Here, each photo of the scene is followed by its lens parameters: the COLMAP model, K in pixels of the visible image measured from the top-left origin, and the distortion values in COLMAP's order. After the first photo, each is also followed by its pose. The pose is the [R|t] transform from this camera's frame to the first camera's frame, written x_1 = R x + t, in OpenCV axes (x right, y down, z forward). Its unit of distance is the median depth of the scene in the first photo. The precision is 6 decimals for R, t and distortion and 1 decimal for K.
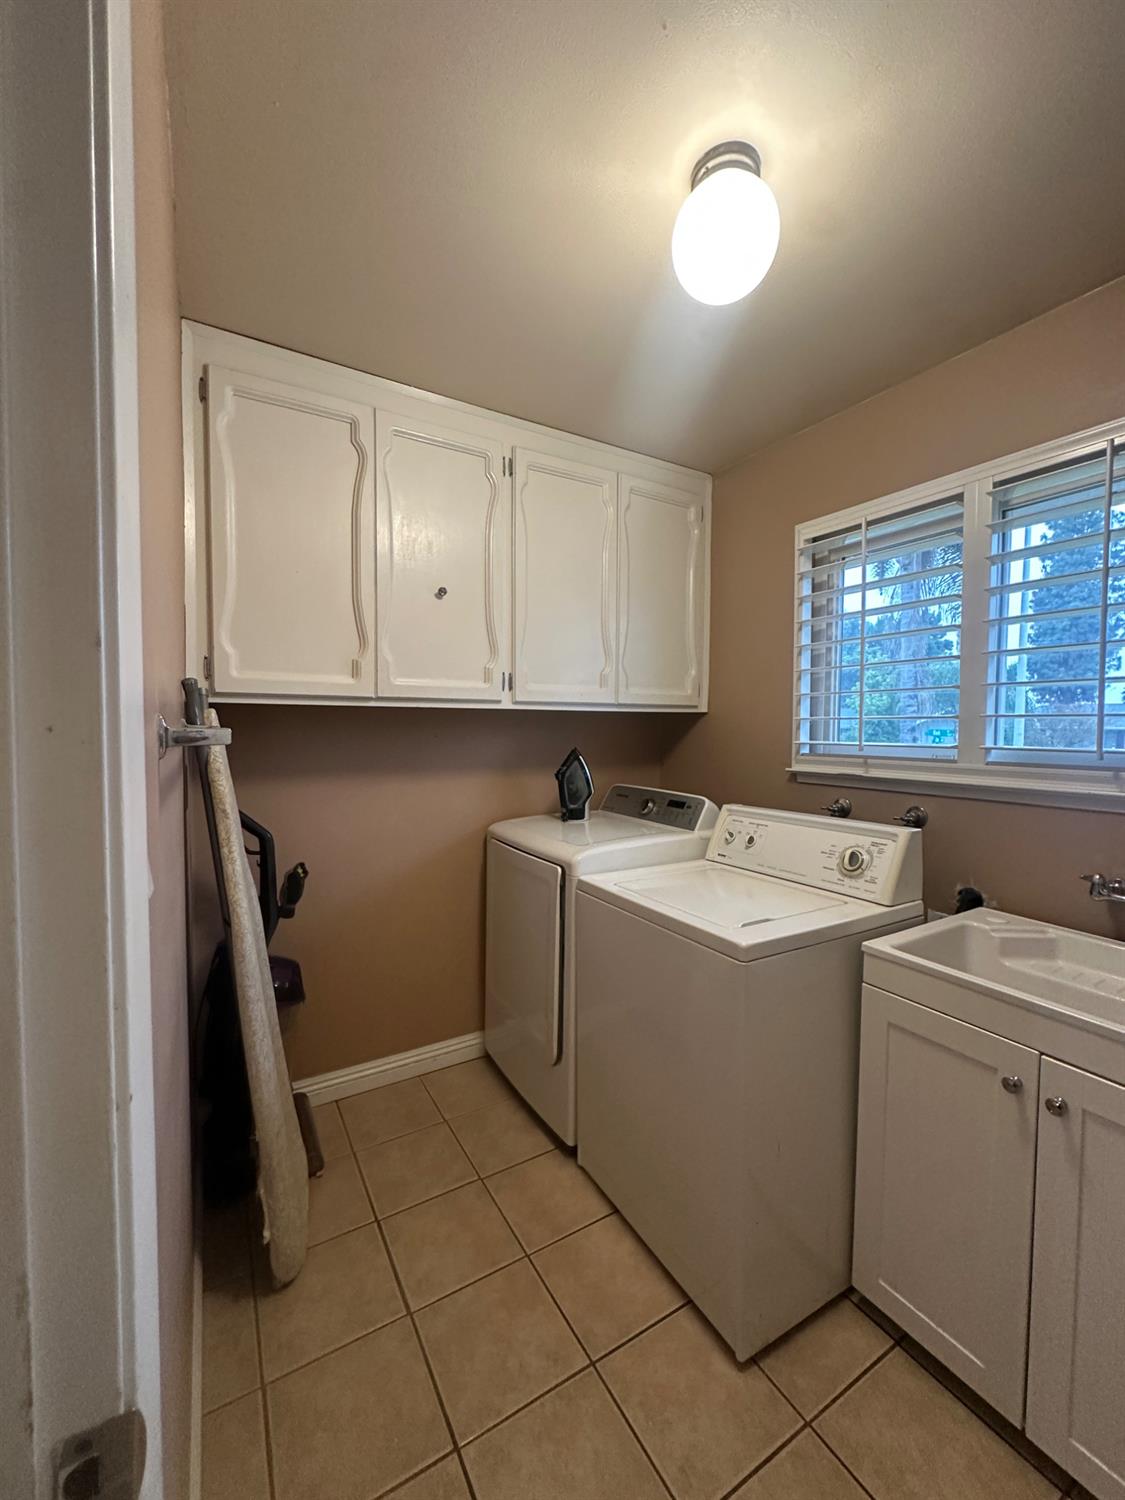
lens RADIAL K [[597.1, 0, 562.5], [0, 597.1, 750.0], [0, 0, 1]] dist [-0.006358, 0.000455]
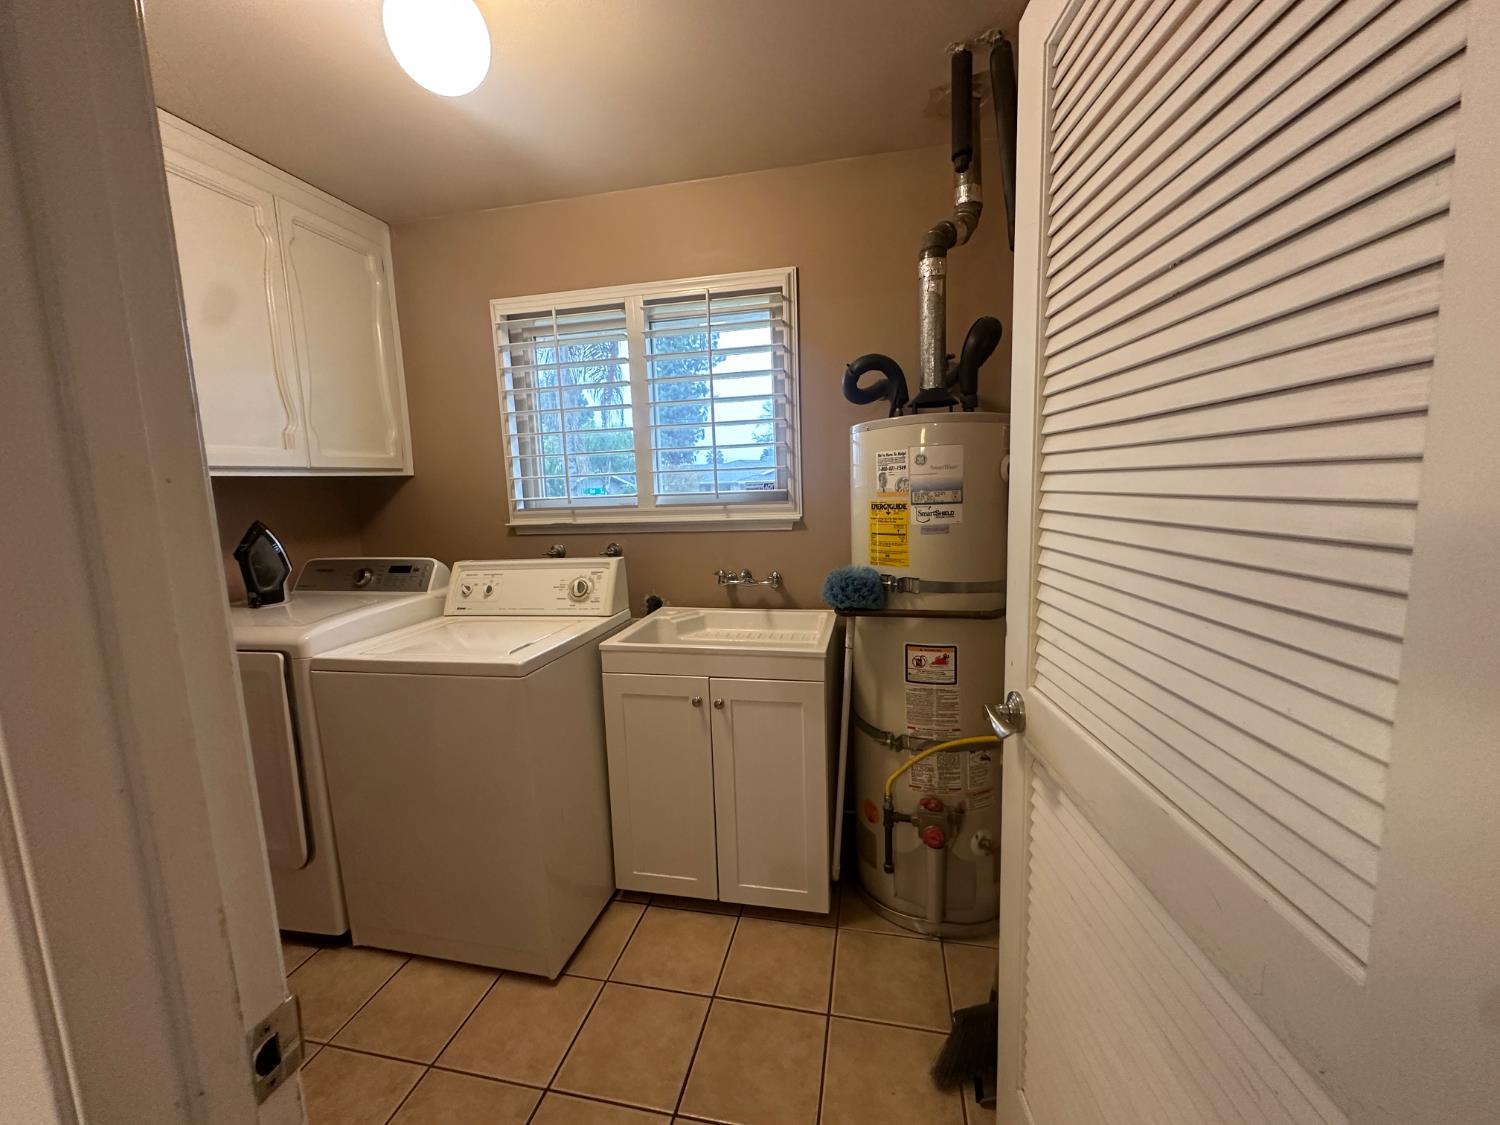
lens RADIAL K [[606.9, 0, 750.0], [0, 606.9, 562.5], [0, 0, 1]] dist [-0.013946, 0.000023]
pose [[0.677189, -0.124481, 0.725203, -0.154336], [0.067535, 0.991941, 0.107202, 0.012524], [-0.732704, -0.023619, 0.680138, -0.113075]]
